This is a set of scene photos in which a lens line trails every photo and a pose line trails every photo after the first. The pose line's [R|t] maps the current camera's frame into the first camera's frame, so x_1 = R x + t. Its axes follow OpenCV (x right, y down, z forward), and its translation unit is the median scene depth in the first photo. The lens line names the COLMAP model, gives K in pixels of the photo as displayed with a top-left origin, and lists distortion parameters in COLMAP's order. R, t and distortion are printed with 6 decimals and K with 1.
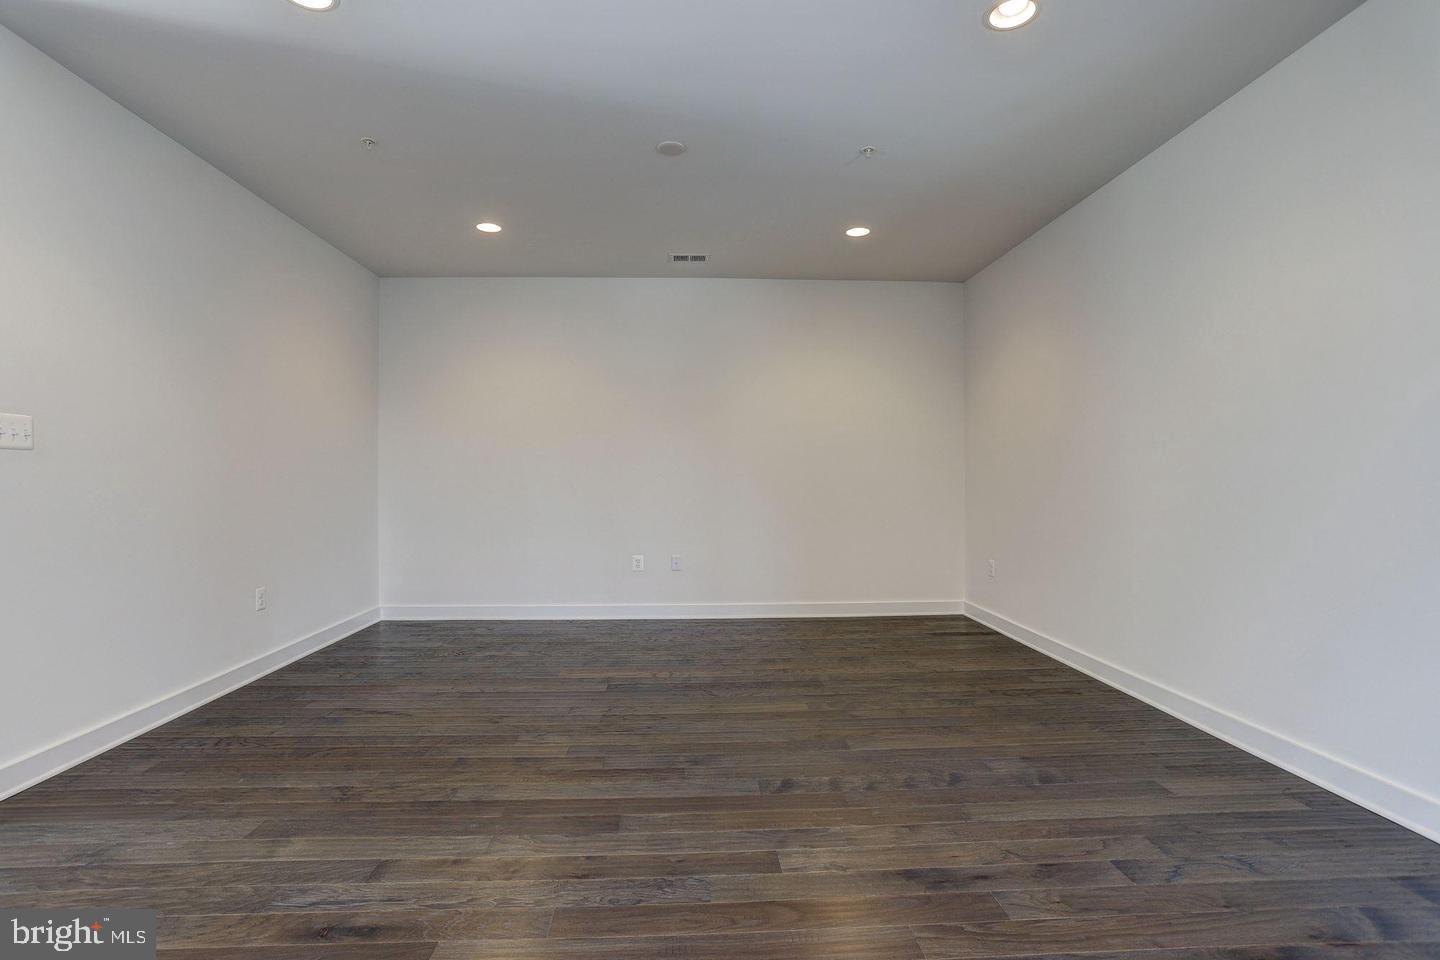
lens RADIAL K [[702.6, 0, 710.9], [0, 702.6, 479.1], [0, 0, 1]] dist [-0.075654, 0.035627]
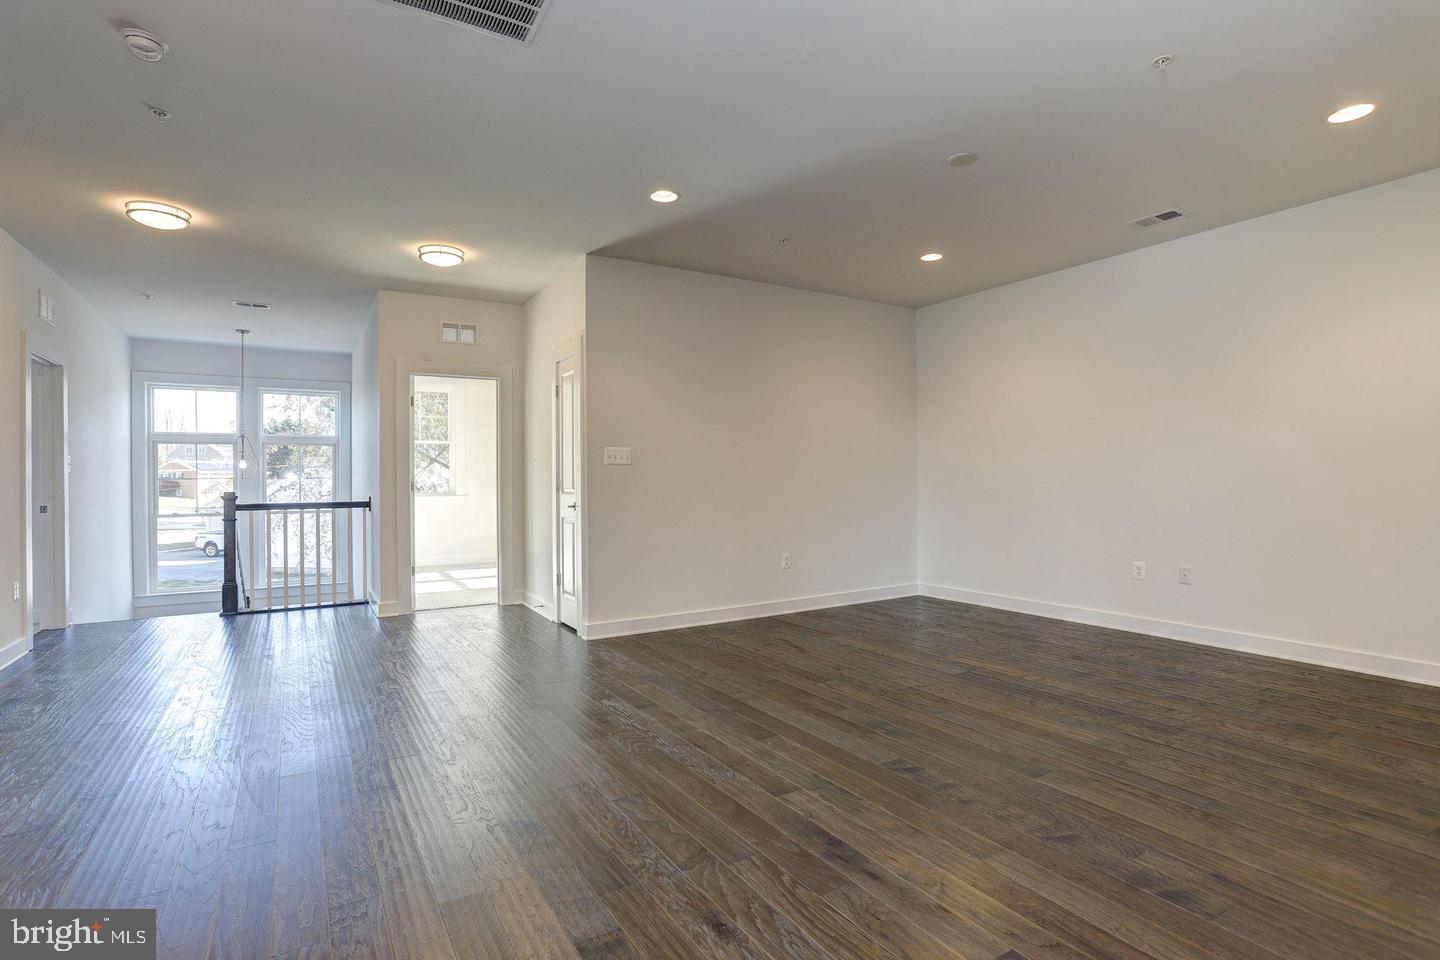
lens RADIAL K [[702.6, 0, 710.9], [0, 702.6, 479.1], [0, 0, 1]] dist [-0.075654, 0.035627]
pose [[0.475595, 0.000777, -0.879664, 0.690095], [0.007580, 0.999959, 0.004982, -0.008273], [0.879632, -0.009037, 0.475569, 0.179778]]
